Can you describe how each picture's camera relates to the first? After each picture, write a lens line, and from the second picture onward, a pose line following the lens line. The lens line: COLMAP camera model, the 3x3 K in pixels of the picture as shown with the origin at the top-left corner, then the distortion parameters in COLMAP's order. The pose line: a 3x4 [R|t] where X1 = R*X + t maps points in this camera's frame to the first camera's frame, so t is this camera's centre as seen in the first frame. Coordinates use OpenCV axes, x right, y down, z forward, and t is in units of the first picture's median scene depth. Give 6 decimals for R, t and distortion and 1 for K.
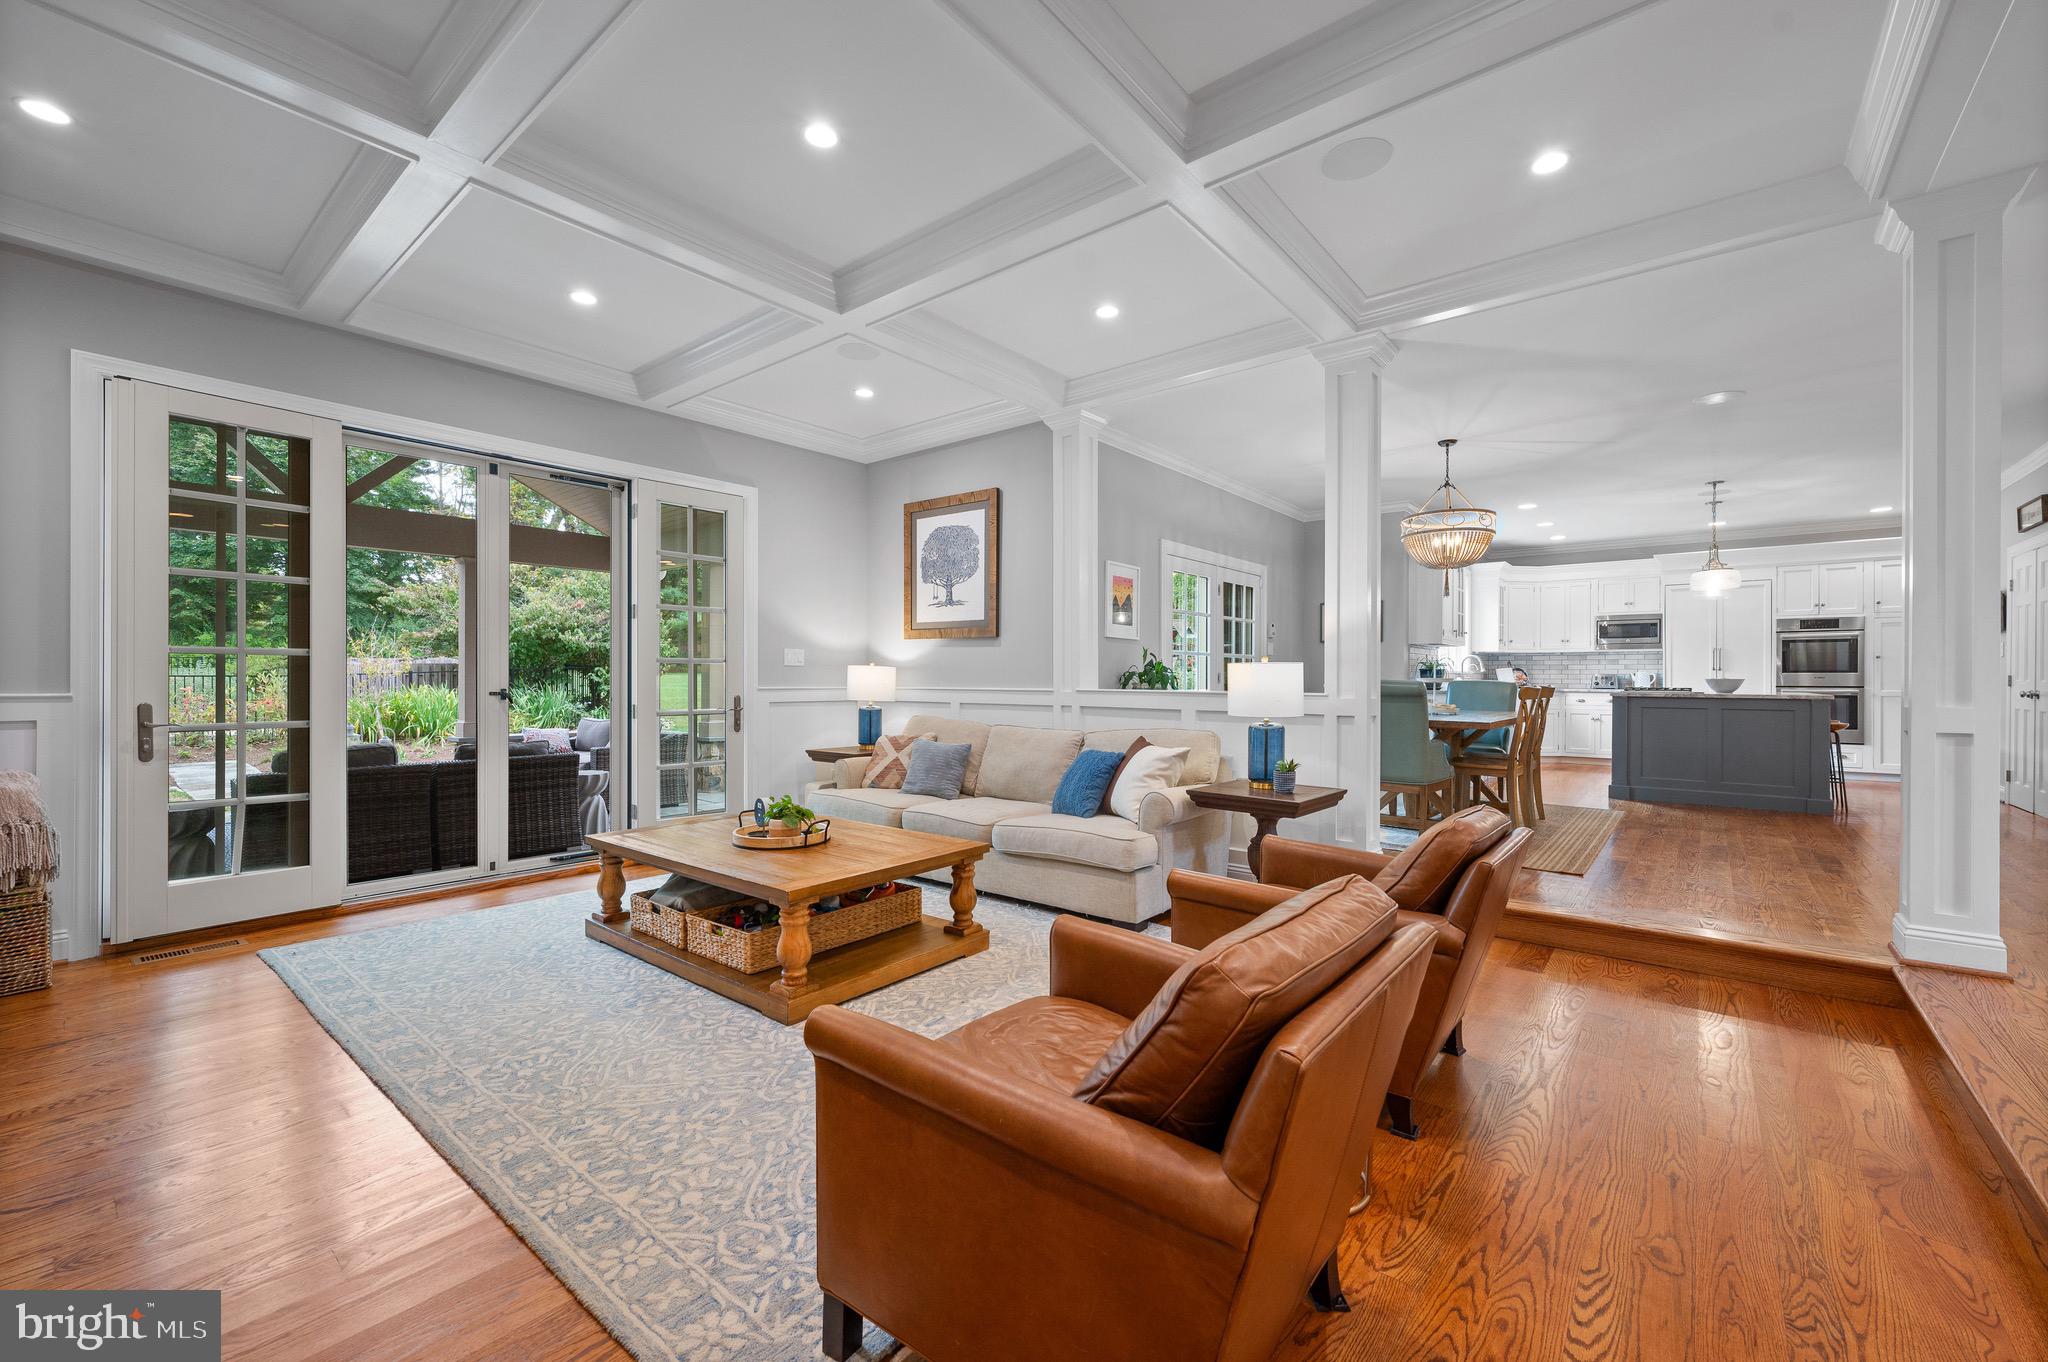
lens RADIAL K [[824.6, 0, 1034.9], [0, 824.6, 677.9], [0, 0, 1]] dist [-0.002705, 0.001164]
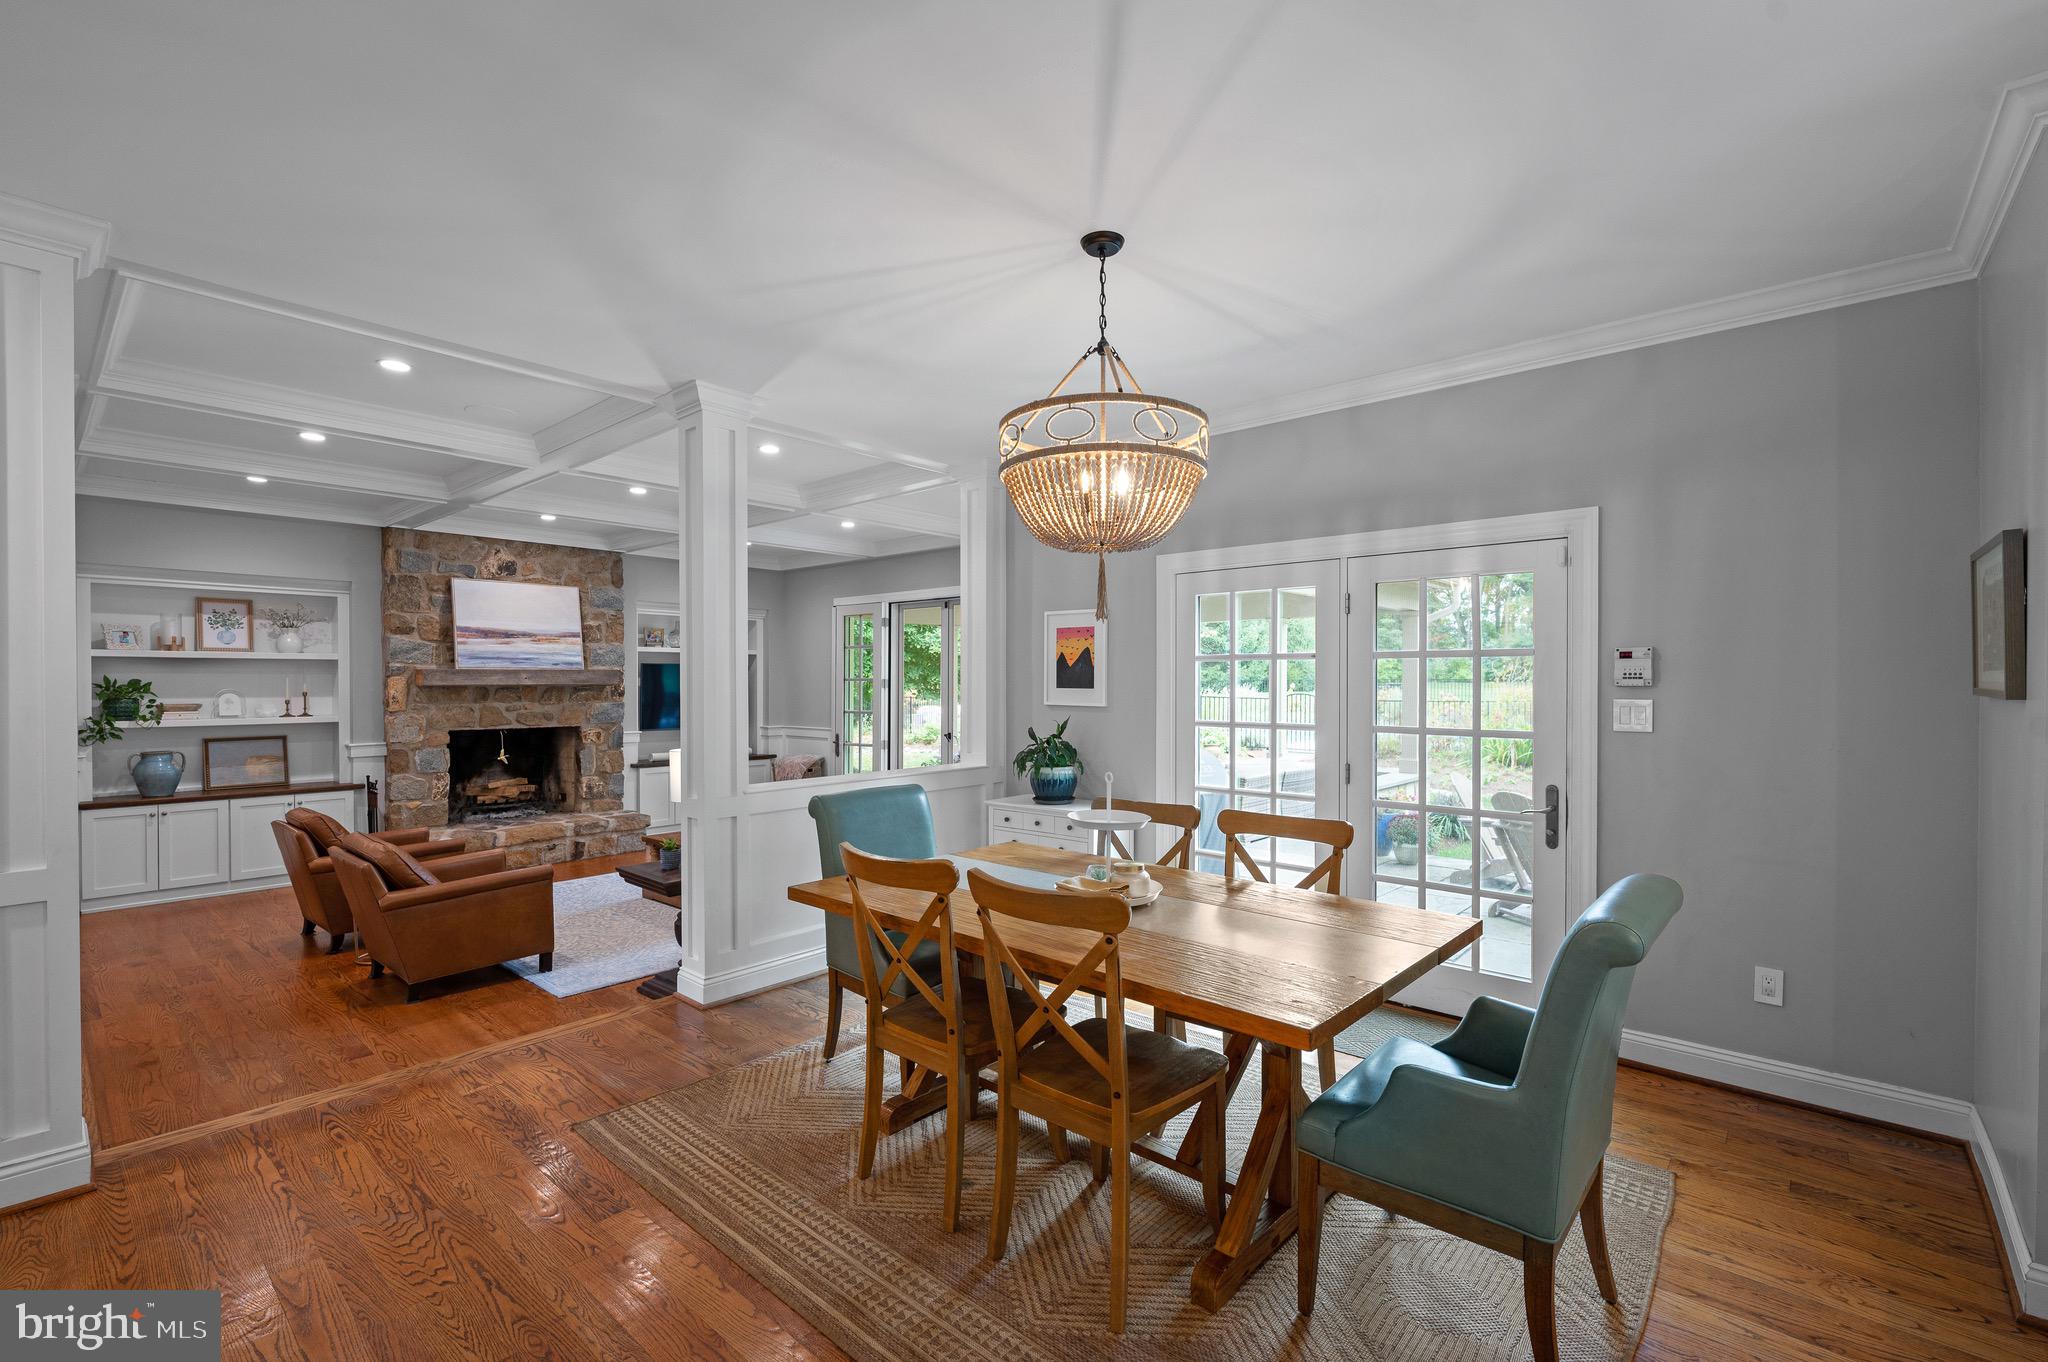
lens RADIAL K [[891.6, 0, 1030.5], [0, 891.6, 689.3], [0, 0, 1]] dist [-0.000702, 0.000363]
pose [[-0.038604, 0.003702, -0.999248, 0.823348], [0.002189, 0.999991, 0.003620, -0.057505], [0.999252, -0.002047, -0.038611, 0.855455]]
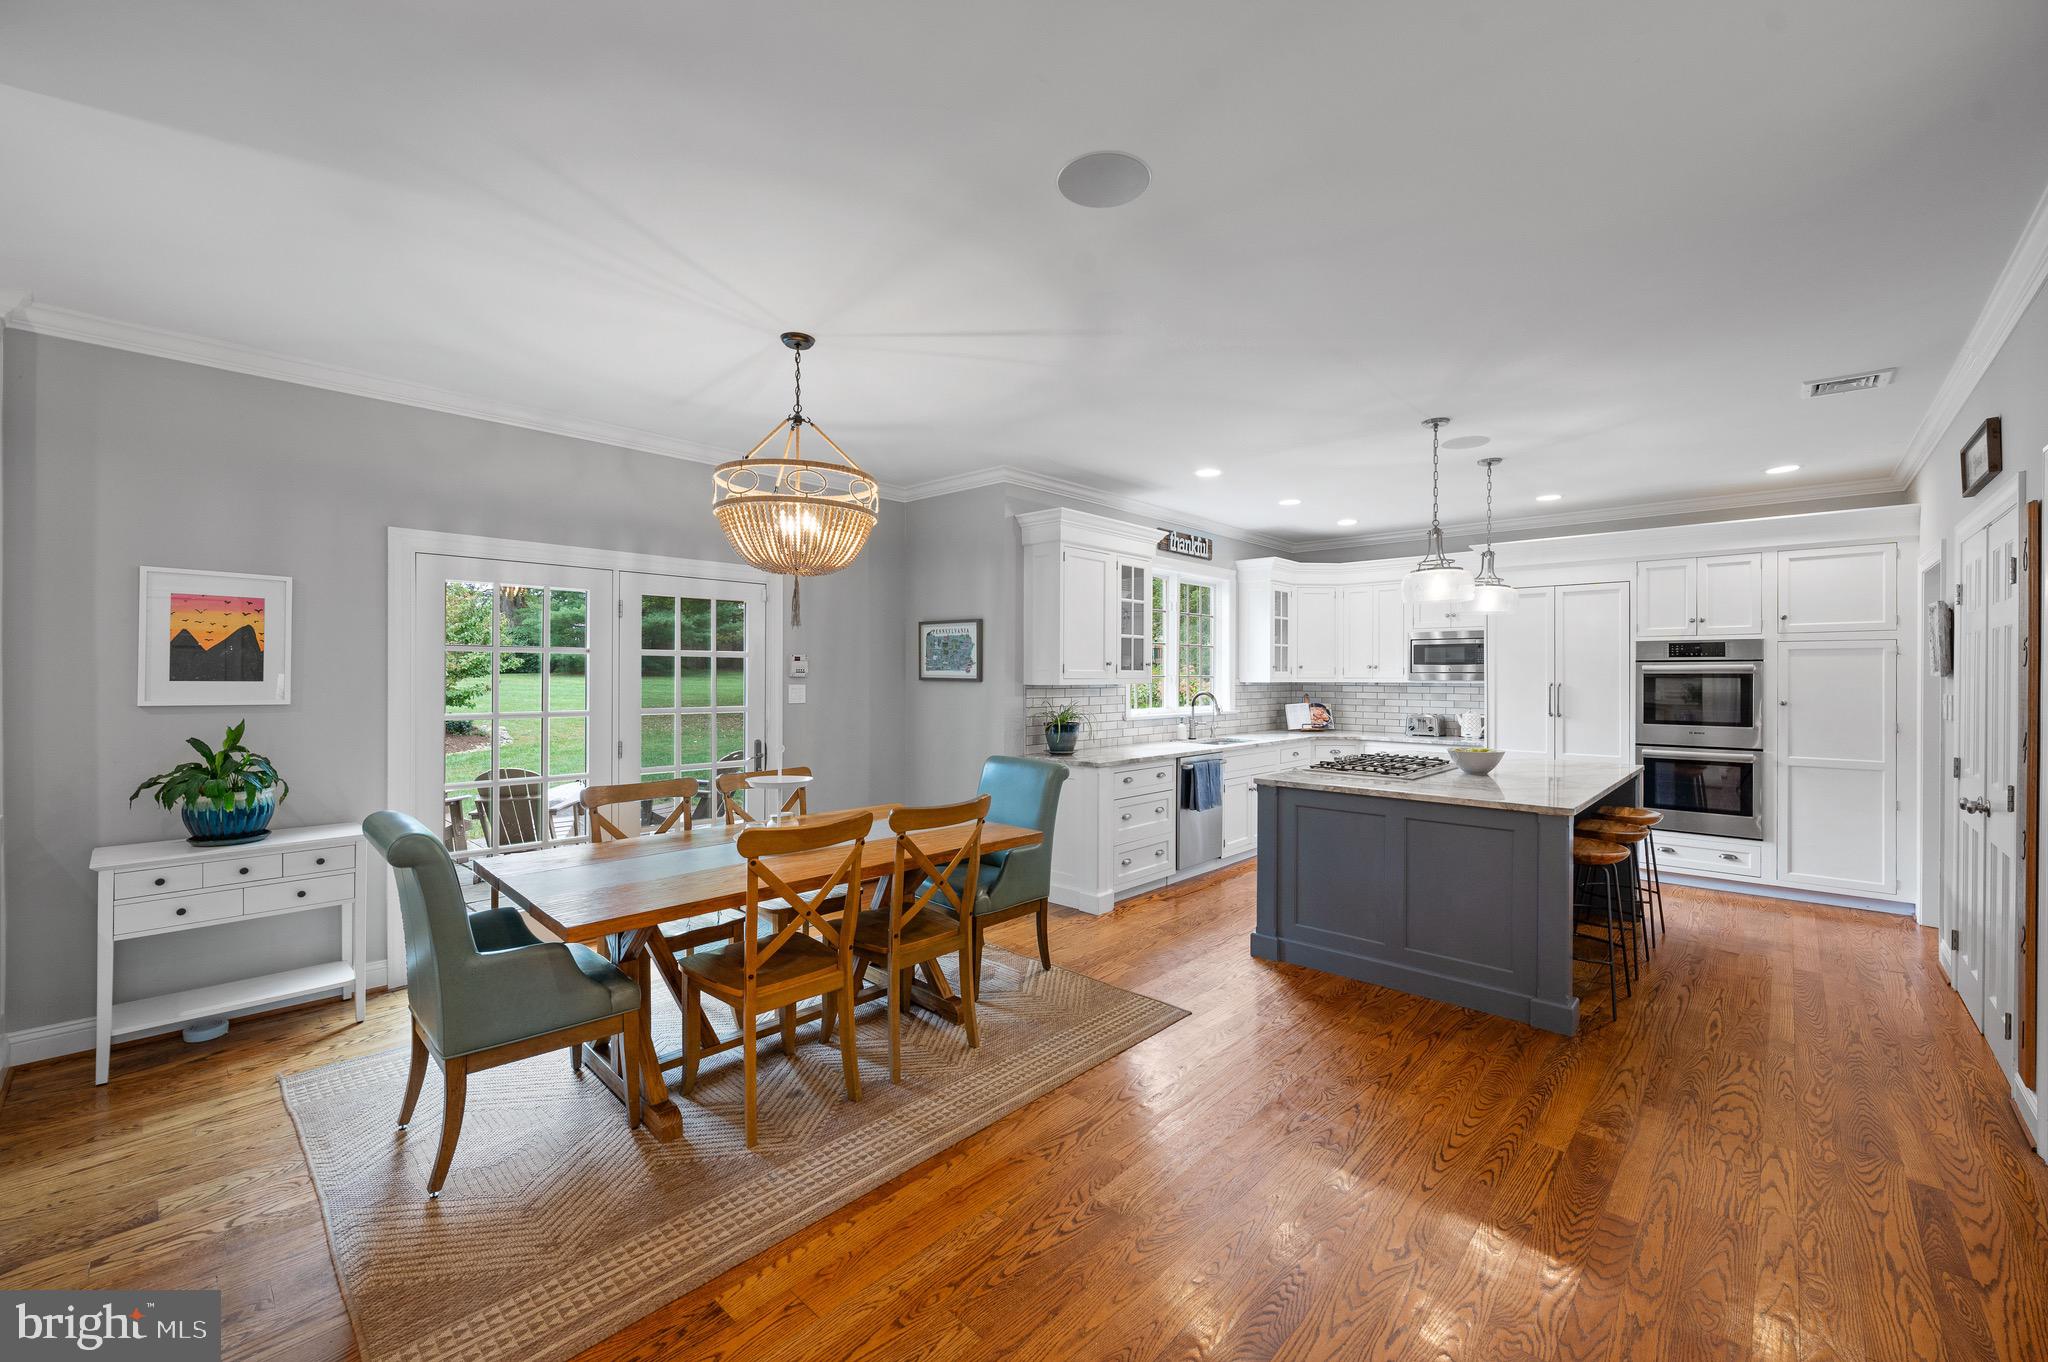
lens RADIAL K [[824.6, 0, 1036.6], [0, 824.6, 669.9], [0, 0, 1]] dist [-0.002705, 0.001164]
pose [[0.998323, -0.001278, -0.057884, 0.597412], [0.000950, 0.999983, -0.005691, -0.058712], [0.057890, 0.005626, 0.998307, 0.411039]]
